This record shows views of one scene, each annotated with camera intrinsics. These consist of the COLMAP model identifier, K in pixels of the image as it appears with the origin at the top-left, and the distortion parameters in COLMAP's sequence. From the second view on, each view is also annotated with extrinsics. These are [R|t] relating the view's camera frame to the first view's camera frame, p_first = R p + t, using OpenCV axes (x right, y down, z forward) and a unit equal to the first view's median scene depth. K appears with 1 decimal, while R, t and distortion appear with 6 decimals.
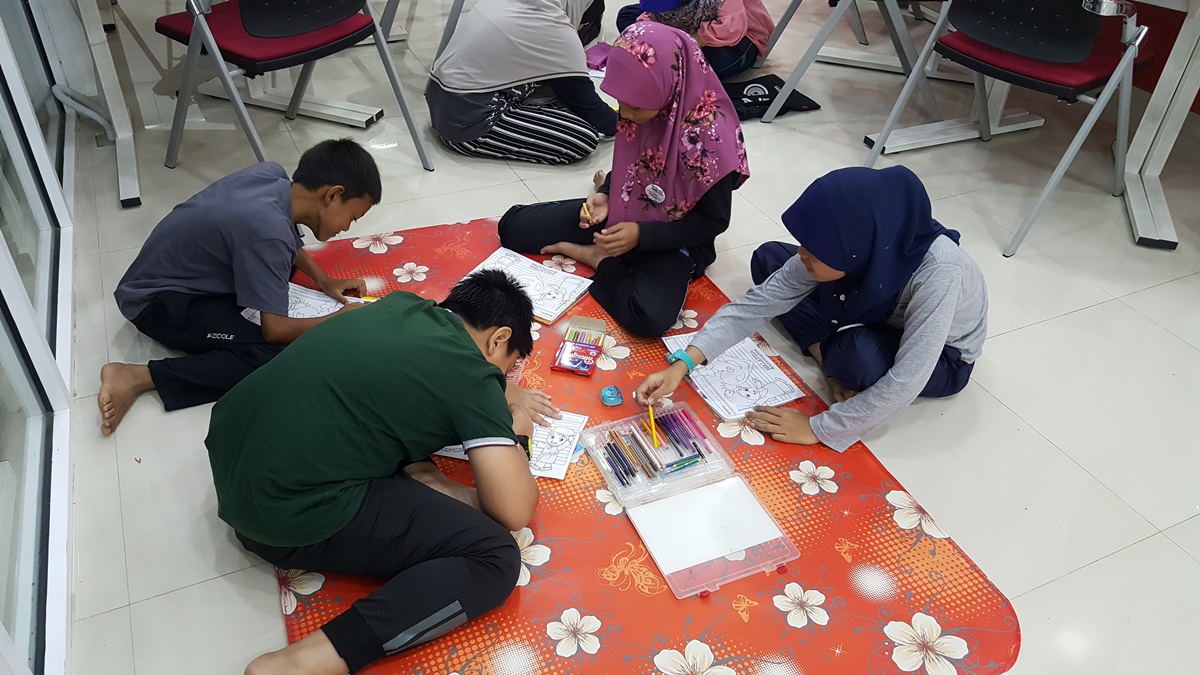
lens RADIAL K [[864.1, 0, 573.9], [0, 864.1, 373.5], [0, 0, 1]] dist [0.147438, -0.200846]
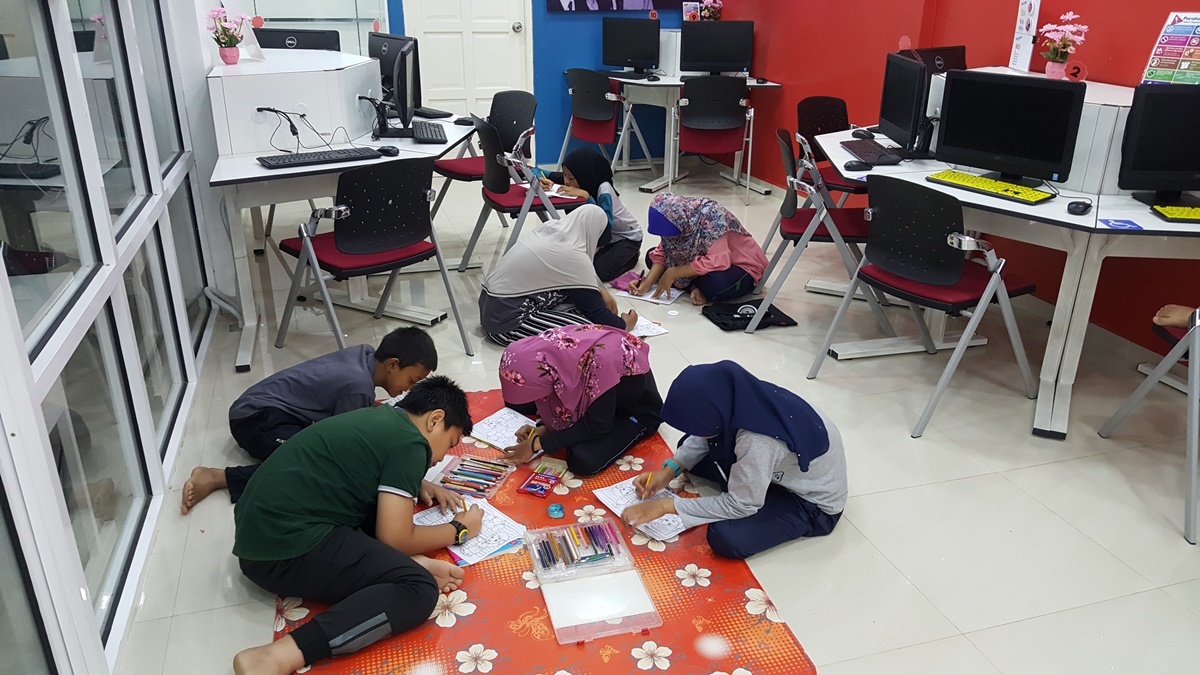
lens RADIAL K [[864.1, 0, 573.9], [0, 864.1, 373.5], [0, 0, 1]] dist [0.147438, -0.200846]
pose [[0.990420, 0.042250, -0.131469, 0.217557], [-0.074556, 0.964965, -0.251563, 0.142758], [0.116234, 0.258954, 0.958870, -0.271289]]
